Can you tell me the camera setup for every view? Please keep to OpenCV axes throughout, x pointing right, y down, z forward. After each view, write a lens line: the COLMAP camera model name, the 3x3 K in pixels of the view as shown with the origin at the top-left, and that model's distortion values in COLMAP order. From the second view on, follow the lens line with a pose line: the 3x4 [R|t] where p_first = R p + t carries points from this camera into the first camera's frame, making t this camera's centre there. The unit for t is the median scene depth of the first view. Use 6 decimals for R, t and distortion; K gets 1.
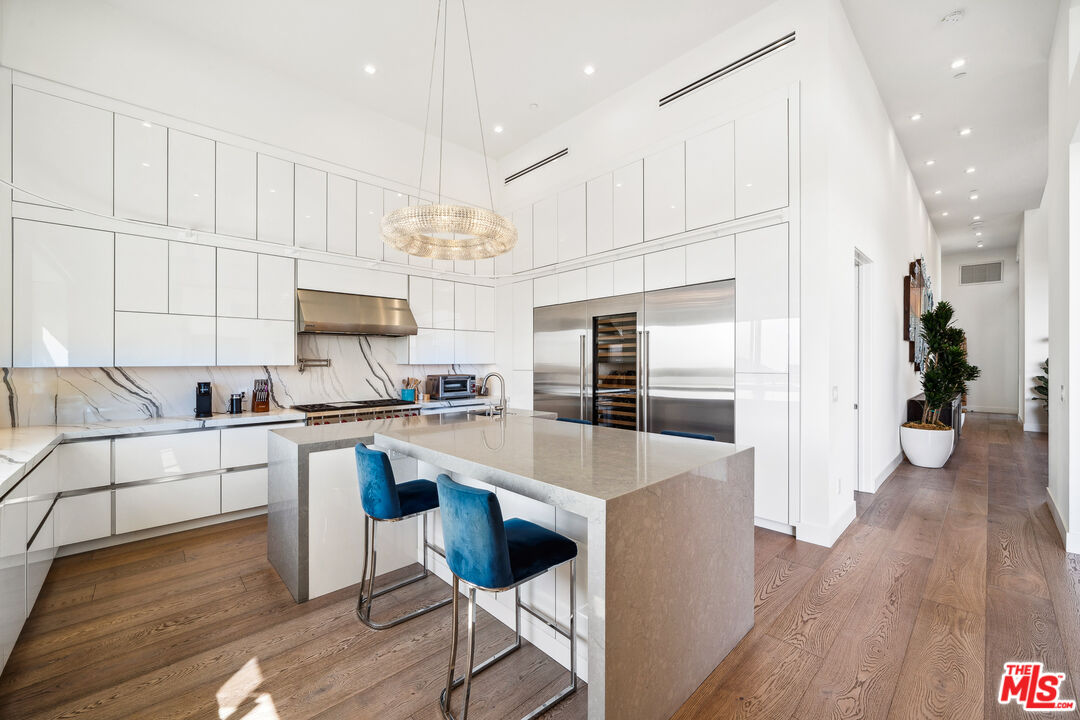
lens RADIAL K [[423.0, 0, 531.7], [0, 423.0, 360.5], [0, 0, 1]] dist [-0.004529, 0.000011]
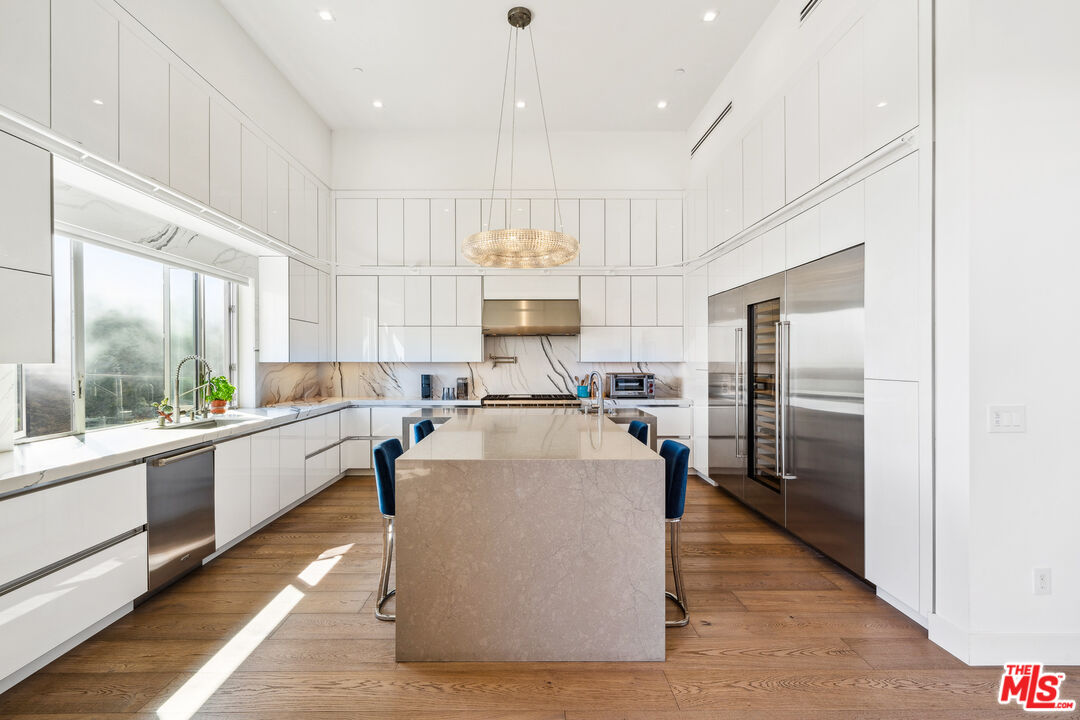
lens RADIAL K [[503.8, 0, 541.9], [0, 503.8, 359.5], [0, 0, 1]] dist [-0.002757, 0.000037]
pose [[0.737533, 0.005181, -0.675292, 0.537198], [-0.000329, 0.999973, 0.007313, -0.006396], [0.675311, -0.005172, 0.737515, 0.025522]]
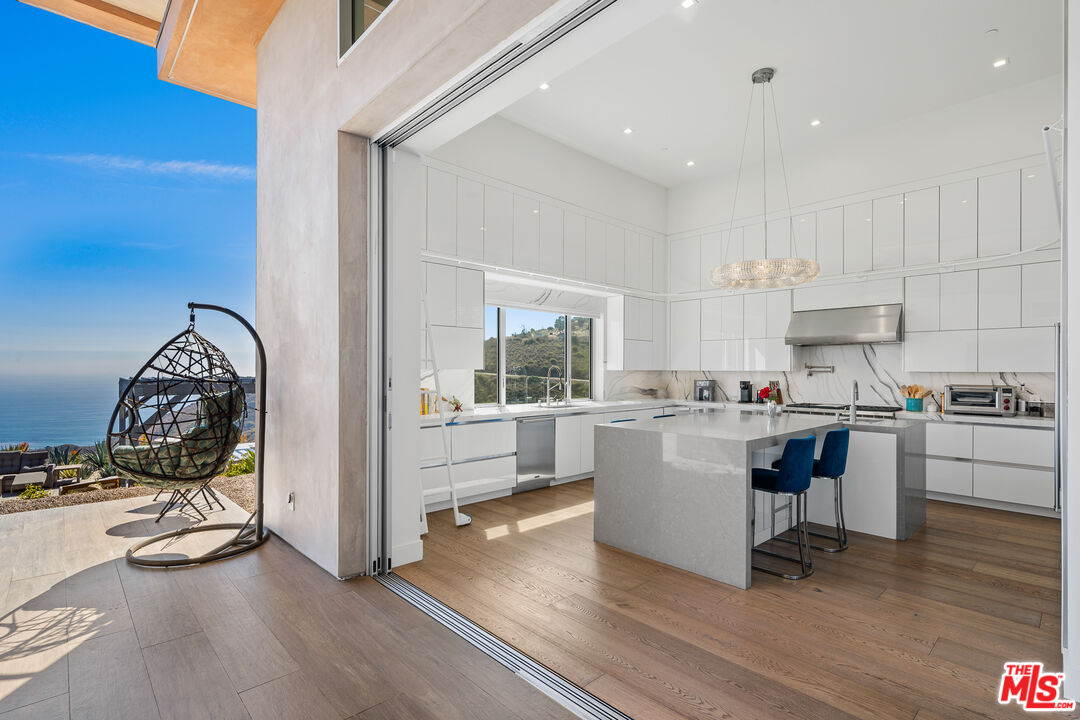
lens RADIAL K [[503.8, 0, 529.5], [0, 503.8, 367.5], [0, 0, 1]] dist [-0.002757, 0.000037]
pose [[-0.001367, 0.002436, -0.999996, 0.947986], [0.001549, 0.999996, 0.002434, -0.005061], [0.999998, -0.001546, -0.001371, 0.177274]]
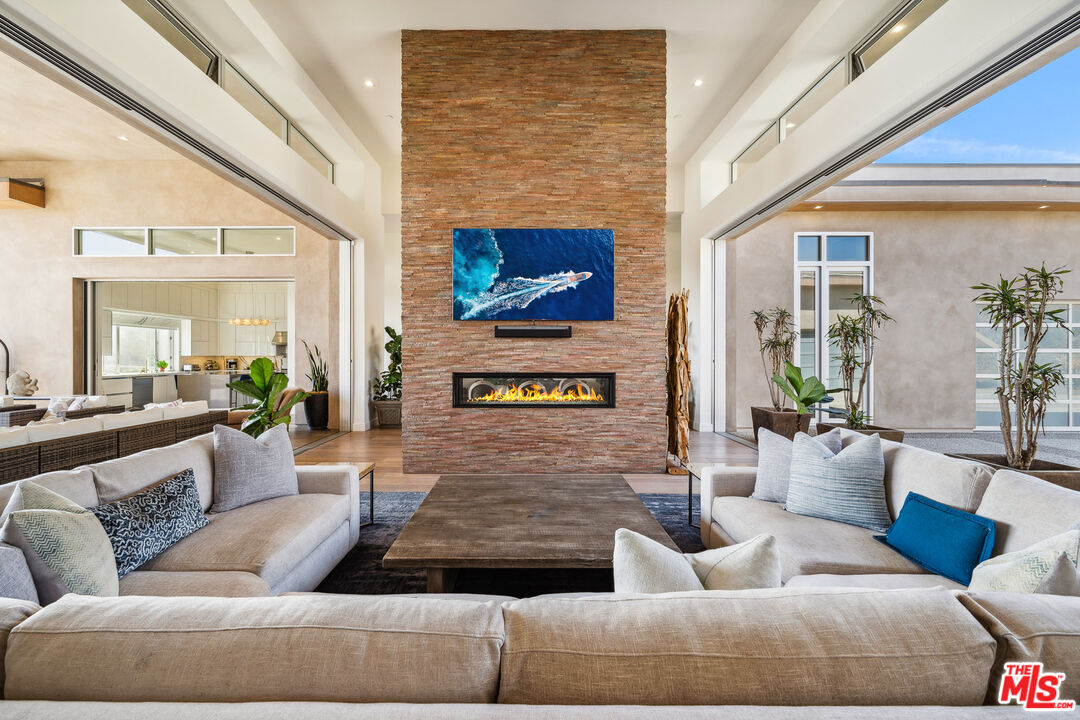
lens RADIAL K [[444.4, 0, 531.3], [0, 444.4, 355.8], [0, 0, 1]] dist [-0.003057, -0.000749]
pose [[0.727447, 0.007362, -0.686124, 2.965551], [0.000070, 0.999942, 0.010804, -0.022674], [0.686164, -0.007908, 0.727404, -0.111523]]
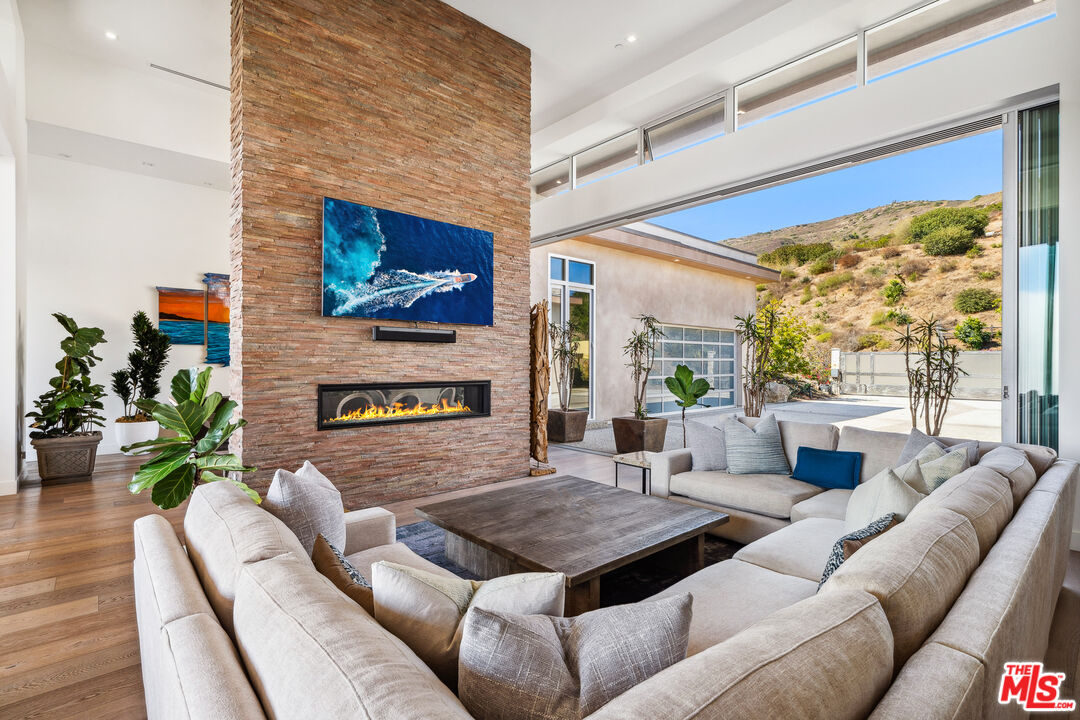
lens RADIAL K [[503.8, 0, 539.9], [0, 503.8, 359.8], [0, 0, 1]] dist [-0.002757, 0.000037]
pose [[0.999458, 0.007230, -0.032100, 2.499711], [-0.007189, 0.999973, 0.001390, -0.019874], [0.032110, -0.001158, 0.999484, -0.387313]]
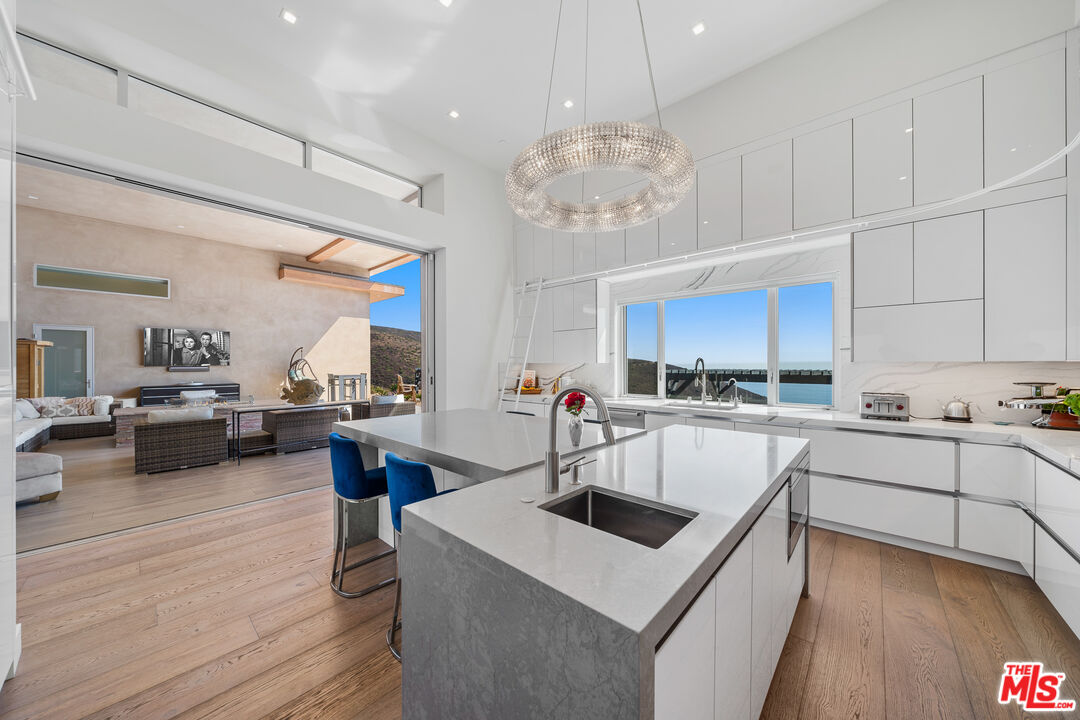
lens RADIAL K [[378.1, 0, 540.3], [0, 378.1, 359.7], [0, 0, 1]] dist [0.003179, 0.000117]
pose [[-0.996111, 0.009097, -0.087639, -0.025078], [0.010071, 0.999892, -0.010676, 0.003445], [0.087532, -0.011517, -0.996095, 1.119313]]
